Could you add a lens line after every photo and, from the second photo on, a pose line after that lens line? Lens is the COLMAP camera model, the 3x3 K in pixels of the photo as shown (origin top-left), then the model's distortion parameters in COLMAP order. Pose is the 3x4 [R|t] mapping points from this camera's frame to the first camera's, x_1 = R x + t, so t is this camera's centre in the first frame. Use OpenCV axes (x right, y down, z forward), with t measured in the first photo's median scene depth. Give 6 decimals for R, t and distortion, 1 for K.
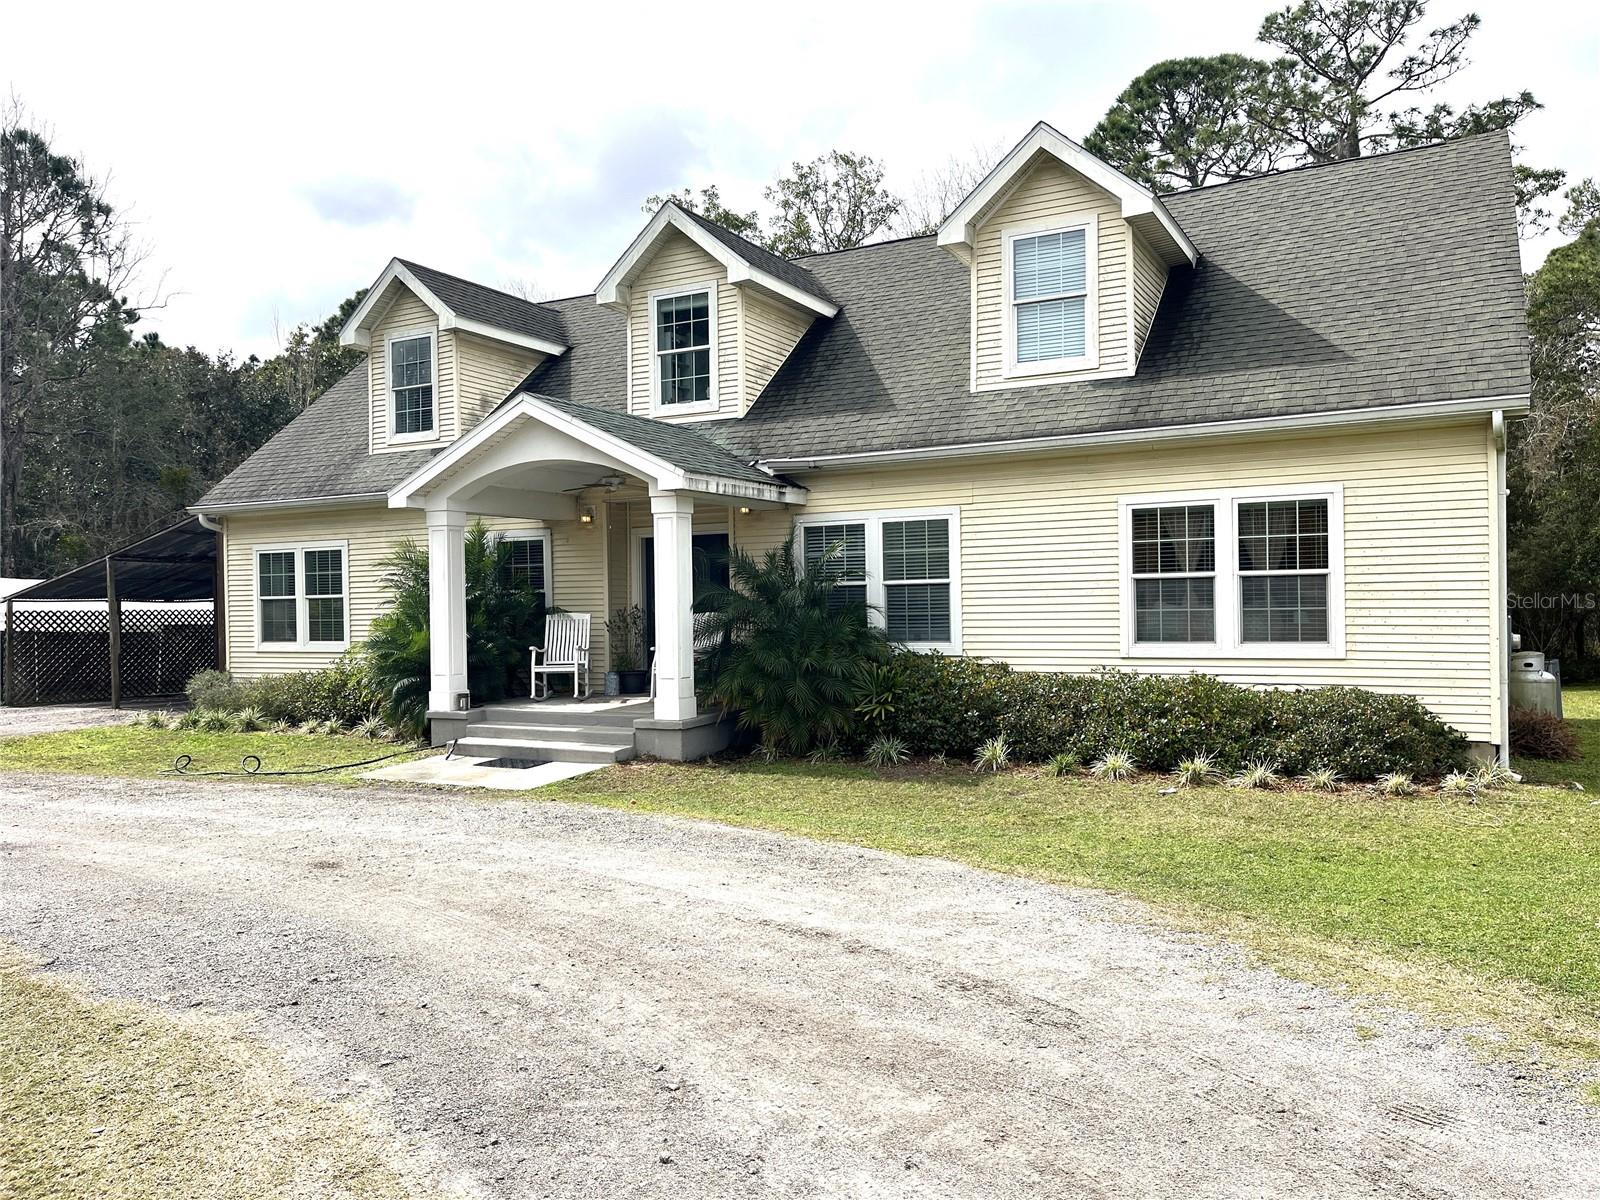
lens RADIAL K [[1204.1, 0, 798.7], [0, 1204.1, 604.0], [0, 0, 1]] dist [0.065719, -0.082884]
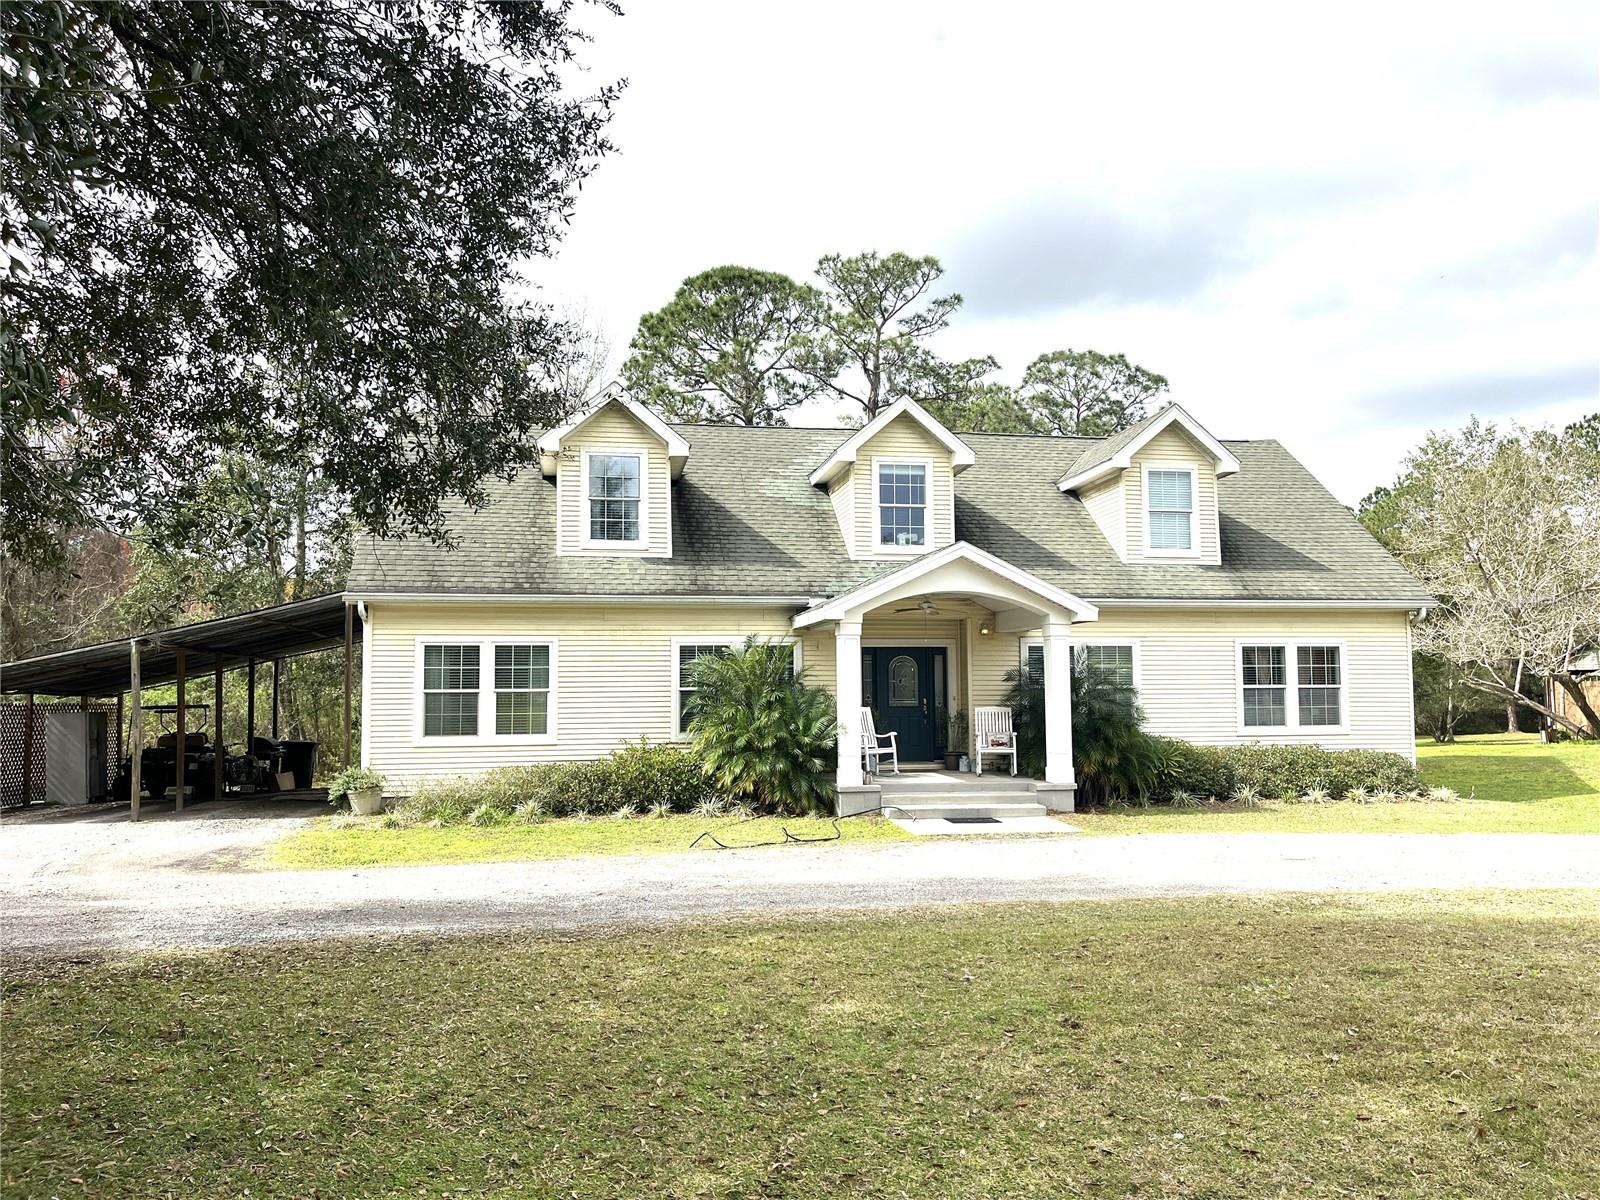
lens RADIAL K [[1204.1, 0, 803.5], [0, 1204.1, 600.7], [0, 0, 1]] dist [0.065719, -0.082884]
pose [[0.779366, 0.061128, 0.623580, -1.245696], [-0.005860, 0.995897, -0.090301, 0.014013], [-0.626542, 0.066723, 0.776526, 0.078856]]
